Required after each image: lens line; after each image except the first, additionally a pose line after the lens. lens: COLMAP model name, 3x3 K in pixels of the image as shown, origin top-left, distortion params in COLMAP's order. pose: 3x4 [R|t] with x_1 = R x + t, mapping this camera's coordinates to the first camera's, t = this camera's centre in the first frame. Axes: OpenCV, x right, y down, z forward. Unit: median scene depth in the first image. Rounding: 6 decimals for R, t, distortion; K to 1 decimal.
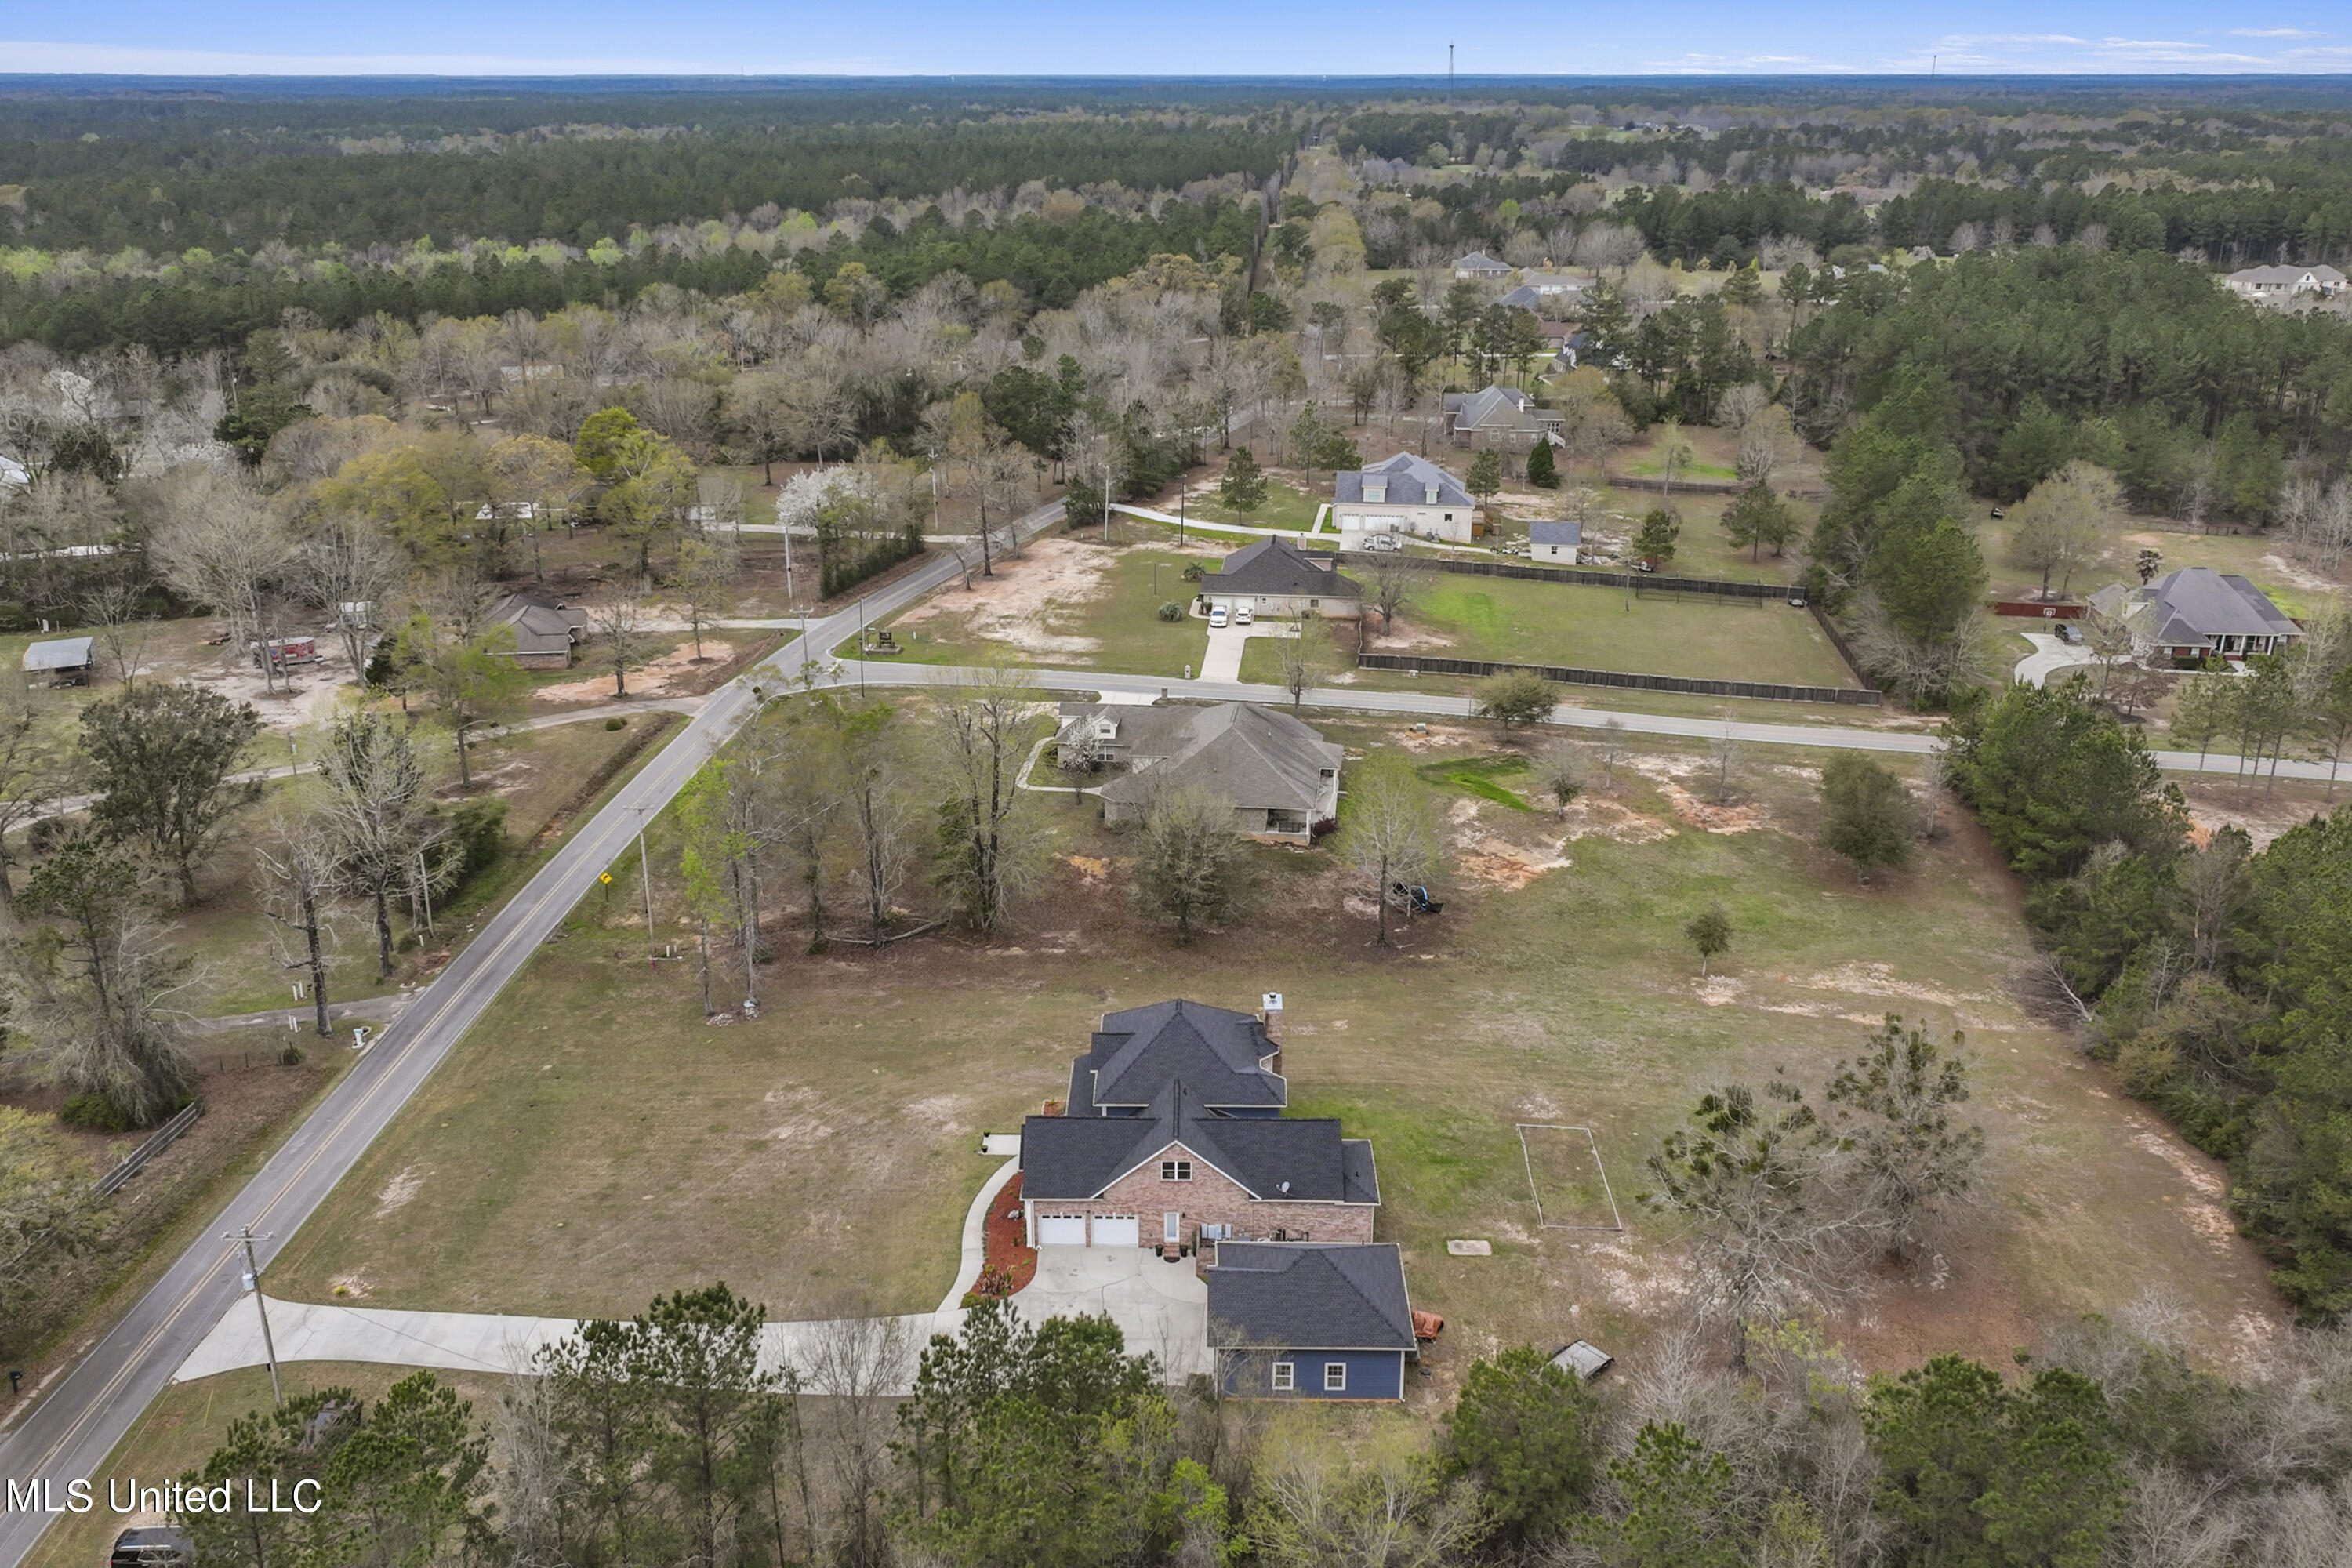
lens RADIAL K [[1955.5, 0, 1179.7], [0, 1955.5, 774.7], [0, 0, 1]] dist [0.009326, -0.005043]
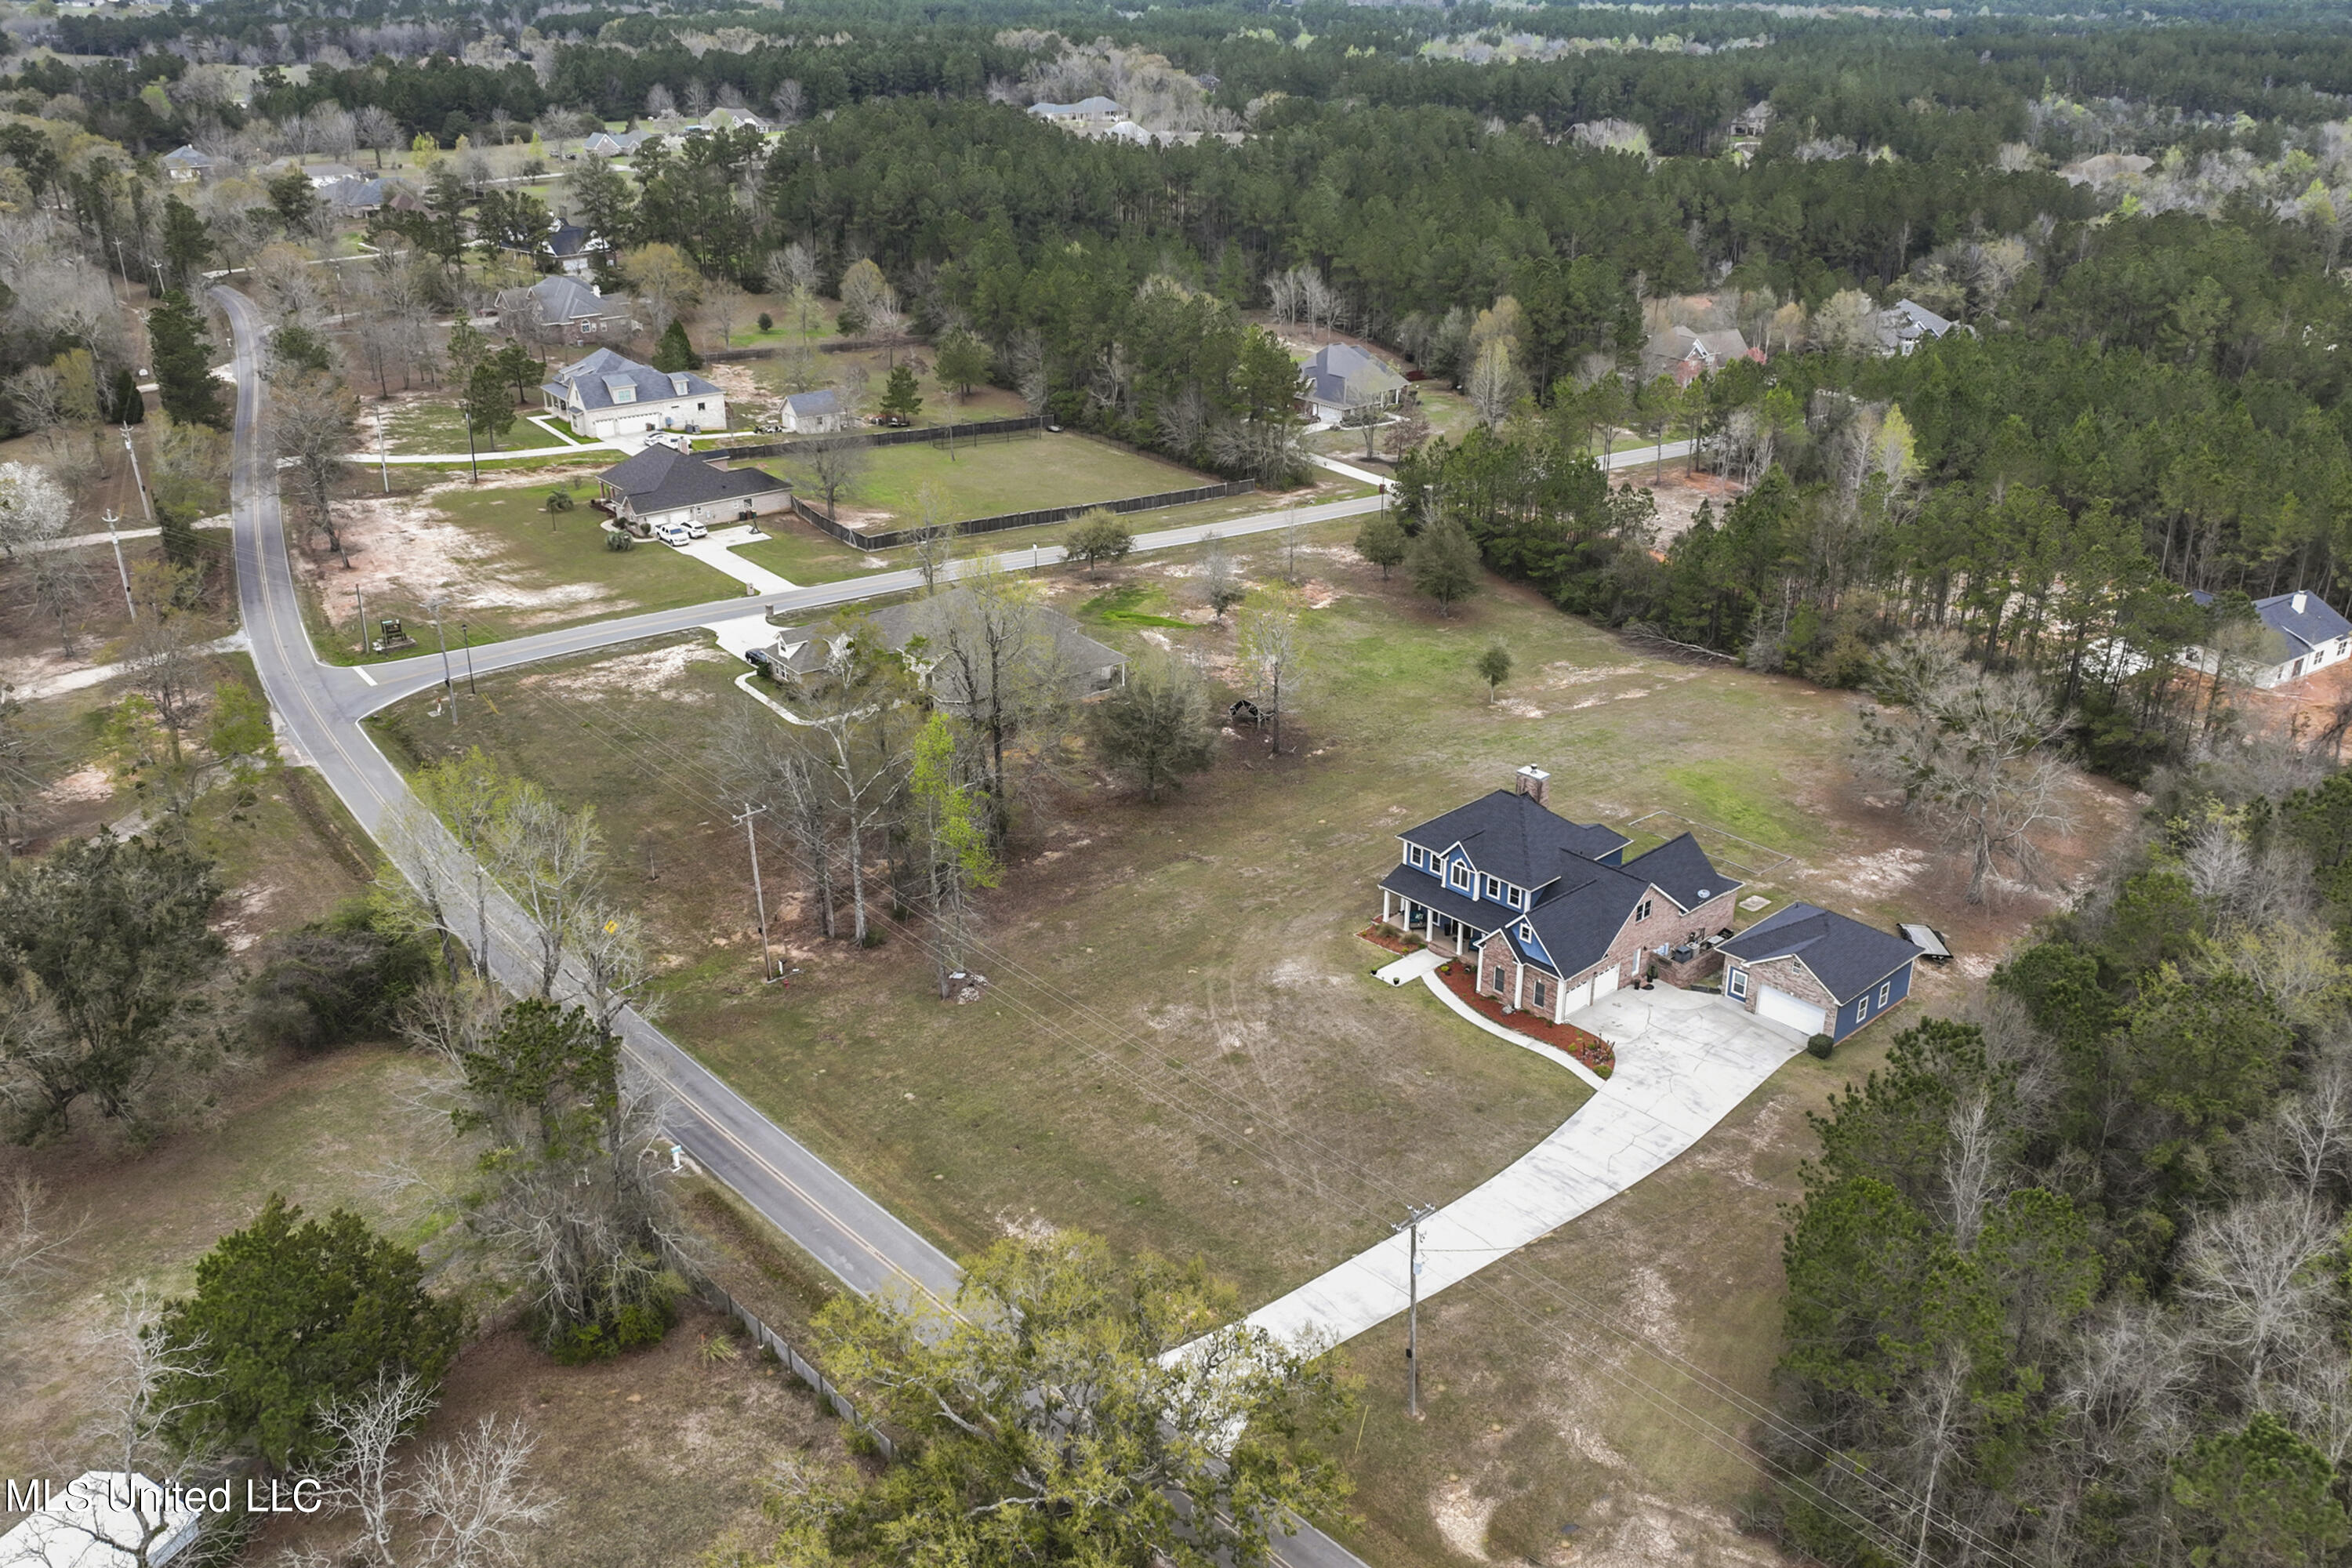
lens RADIAL K [[1955.5, 0, 1179.7], [0, 1955.5, 774.7], [0, 0, 1]] dist [0.009326, -0.005043]
pose [[0.726223, -0.275032, 0.630046, -0.588392], [0.236582, 0.960491, 0.146585, -0.070439], [-0.645469, 0.042604, 0.762598, 0.191397]]
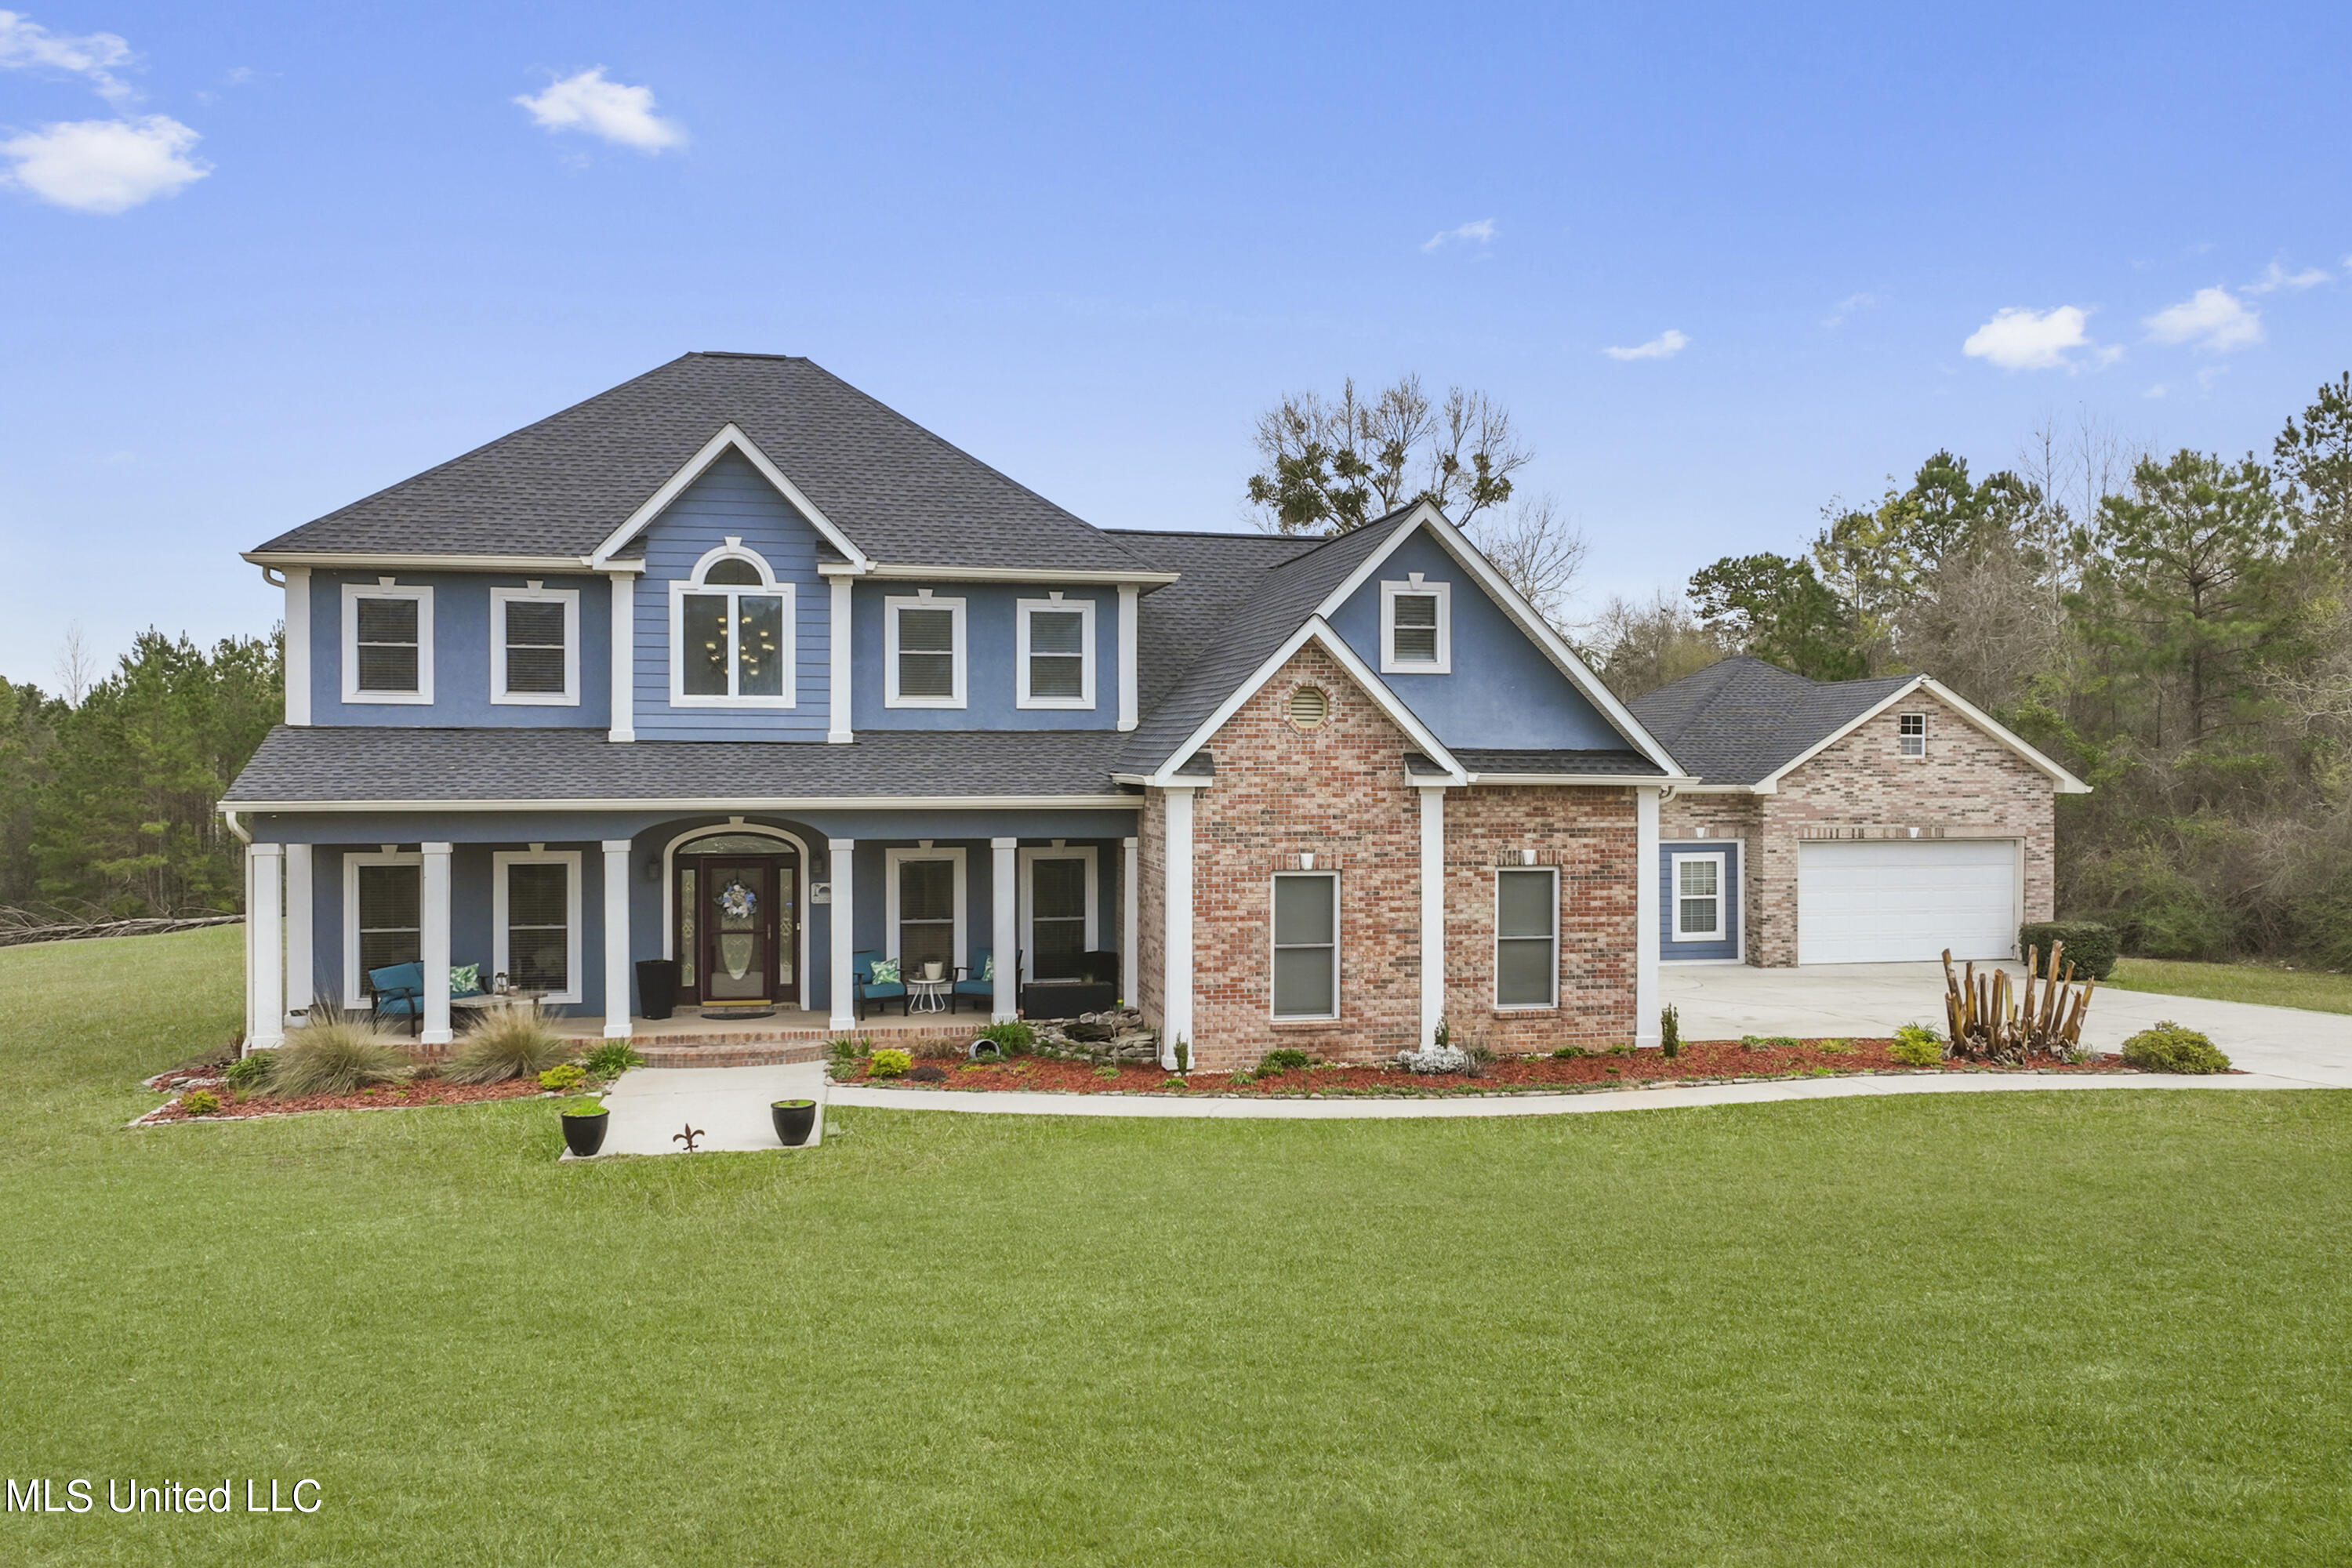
lens RADIAL K [[1968.7, 0, 1300.0], [0, 1968.7, 776.6], [0, 0, 1]] dist [0.004966, -0.004963]
pose [[-0.242817, -0.016549, 0.969931, -0.186474], [0.326099, 0.940276, 0.097680, 0.117573], [-0.913619, 0.340012, -0.222918, 0.710693]]
